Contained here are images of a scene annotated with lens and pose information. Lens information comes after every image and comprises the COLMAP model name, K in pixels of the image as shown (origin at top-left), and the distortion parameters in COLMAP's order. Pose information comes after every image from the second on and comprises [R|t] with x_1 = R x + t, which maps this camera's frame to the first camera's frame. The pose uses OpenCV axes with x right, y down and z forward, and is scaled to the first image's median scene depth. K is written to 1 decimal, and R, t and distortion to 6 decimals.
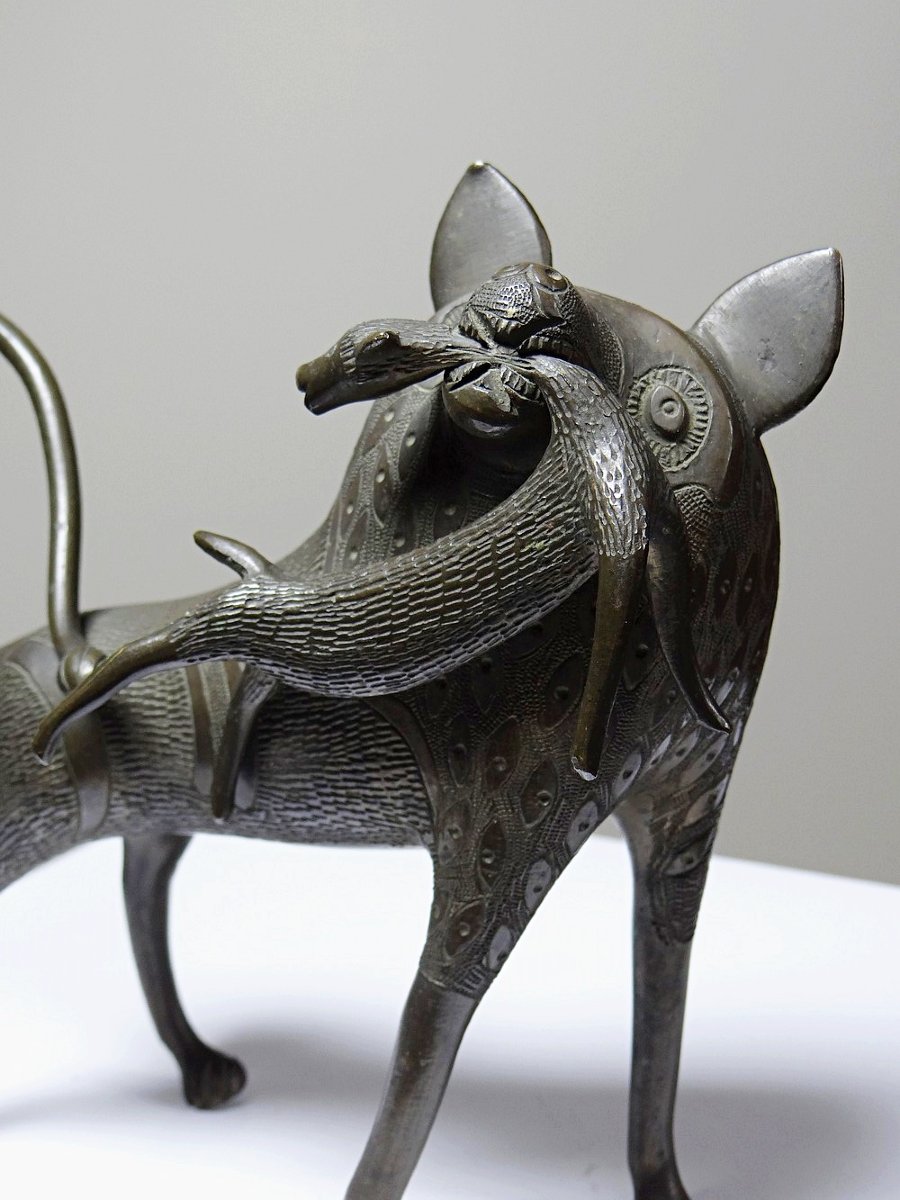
lens RADIAL K [[1940.8, 0, 450.0], [0, 1940.8, 600.0], [0, 0, 1]] dist [0.148150, -1.165414]
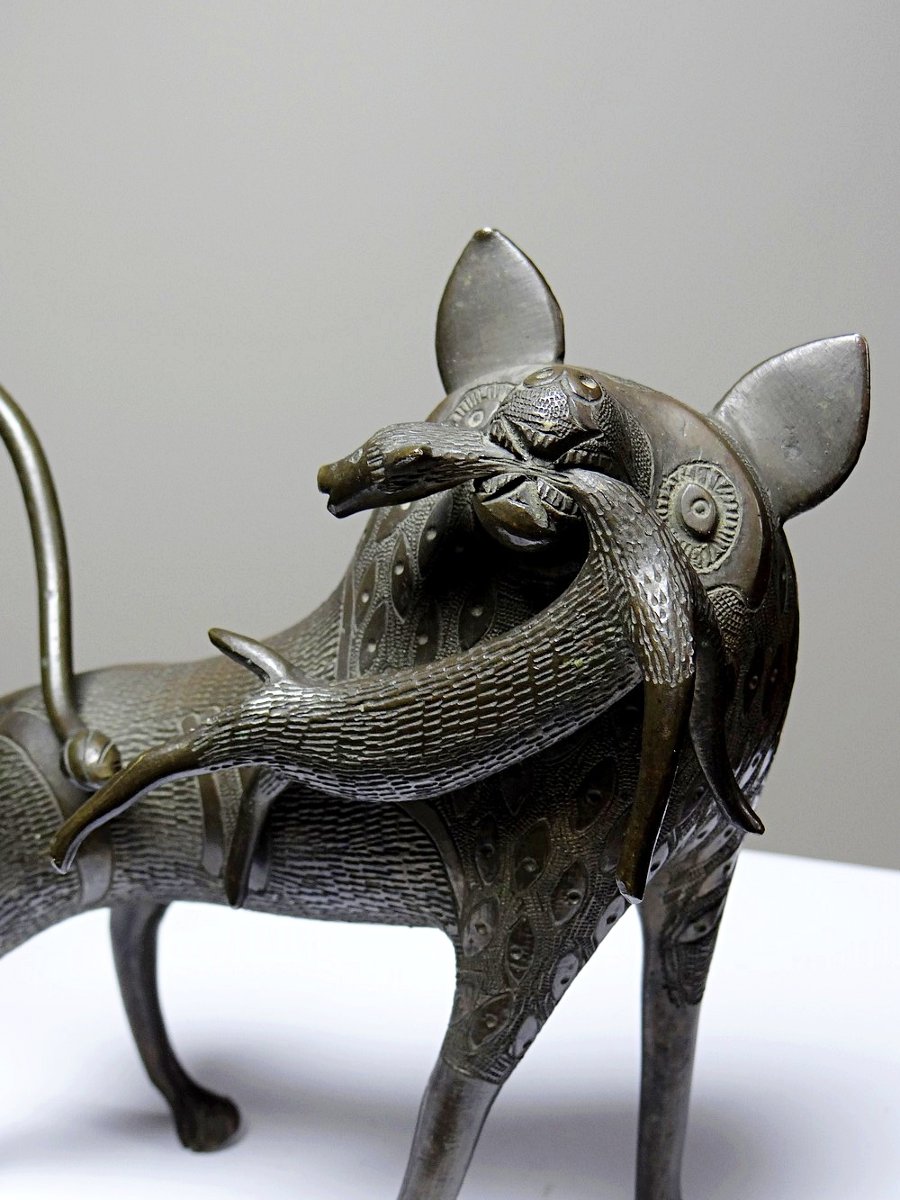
lens RADIAL K [[1940.8, 0, 450.0], [0, 1940.8, 600.0], [0, 0, 1]] dist [0.148150, -1.165414]
pose [[0.997215, -0.019652, 0.071938, -0.082353], [0.013261, 0.996009, 0.088267, -0.136250], [-0.073386, -0.087068, 0.993496, 0.027161]]
